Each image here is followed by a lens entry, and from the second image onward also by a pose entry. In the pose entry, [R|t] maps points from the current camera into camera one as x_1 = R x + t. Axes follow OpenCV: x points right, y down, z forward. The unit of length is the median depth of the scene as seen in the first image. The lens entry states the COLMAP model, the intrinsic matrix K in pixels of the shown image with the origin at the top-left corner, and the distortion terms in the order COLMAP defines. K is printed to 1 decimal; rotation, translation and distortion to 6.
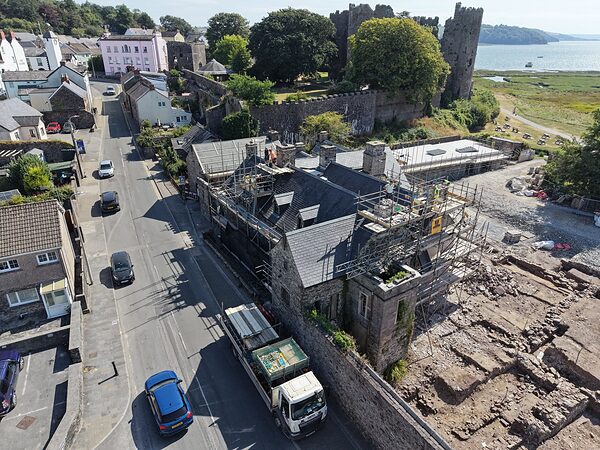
lens RADIAL K [[399.6, 0, 301.1], [0, 399.6, 224.6], [0, 0, 1]] dist [0.027756, -0.028025]
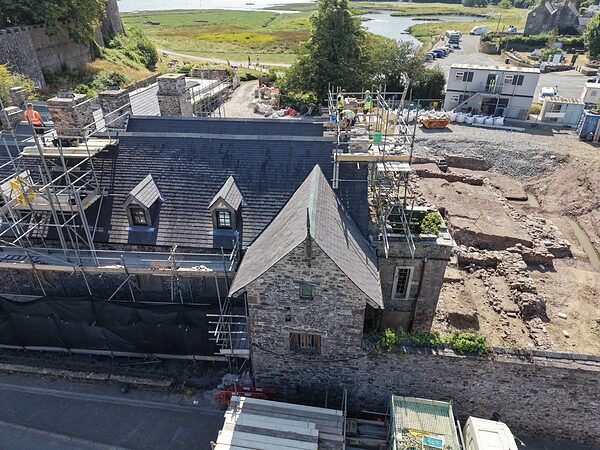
lens RADIAL K [[399.6, 0, 301.1], [0, 399.6, 225.4], [0, 0, 1]] dist [0.027756, -0.028025]
pose [[0.617708, -0.408377, 0.672060, -0.229872], [0.334807, 0.909842, 0.245136, -0.069960], [-0.711577, 0.073588, 0.698744, 0.406294]]
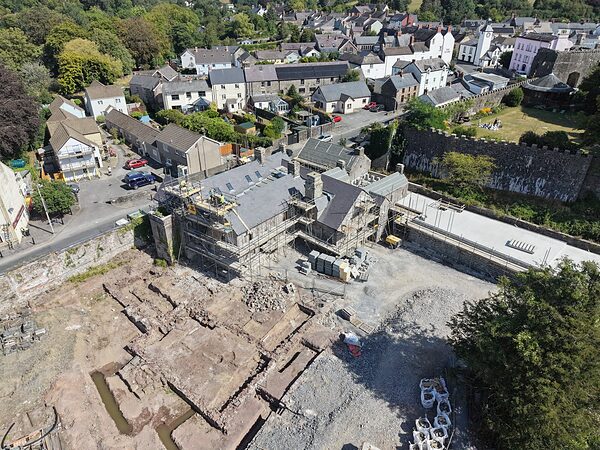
lens RADIAL K [[399.6, 0, 304.1], [0, 399.6, 225.6], [0, 0, 1]] dist [0.027756, -0.028025]
pose [[0.310636, 0.471969, -0.825076, 1.314924], [-0.405865, 0.850770, 0.333862, -0.480715], [0.859523, 0.231160, 0.455835, 0.437346]]
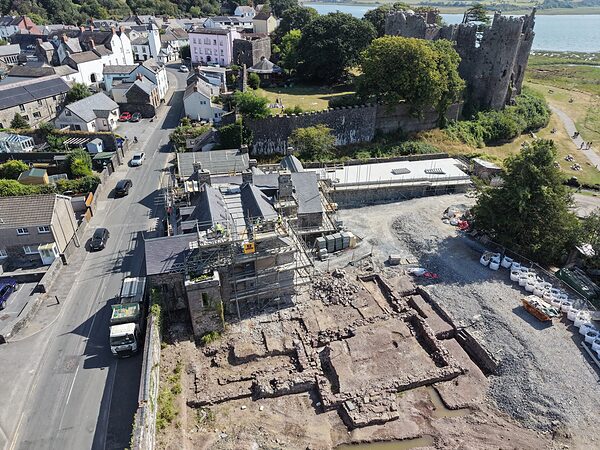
lens RADIAL K [[399.6, 0, 300.5], [0, 399.6, 223.7], [0, 0, 1]] dist [0.027756, -0.028025]
pose [[0.955312, 0.145194, -0.257485, 0.599777], [-0.124584, 0.987678, 0.094717, -0.169904], [0.268064, -0.058406, 0.961629, -0.243942]]
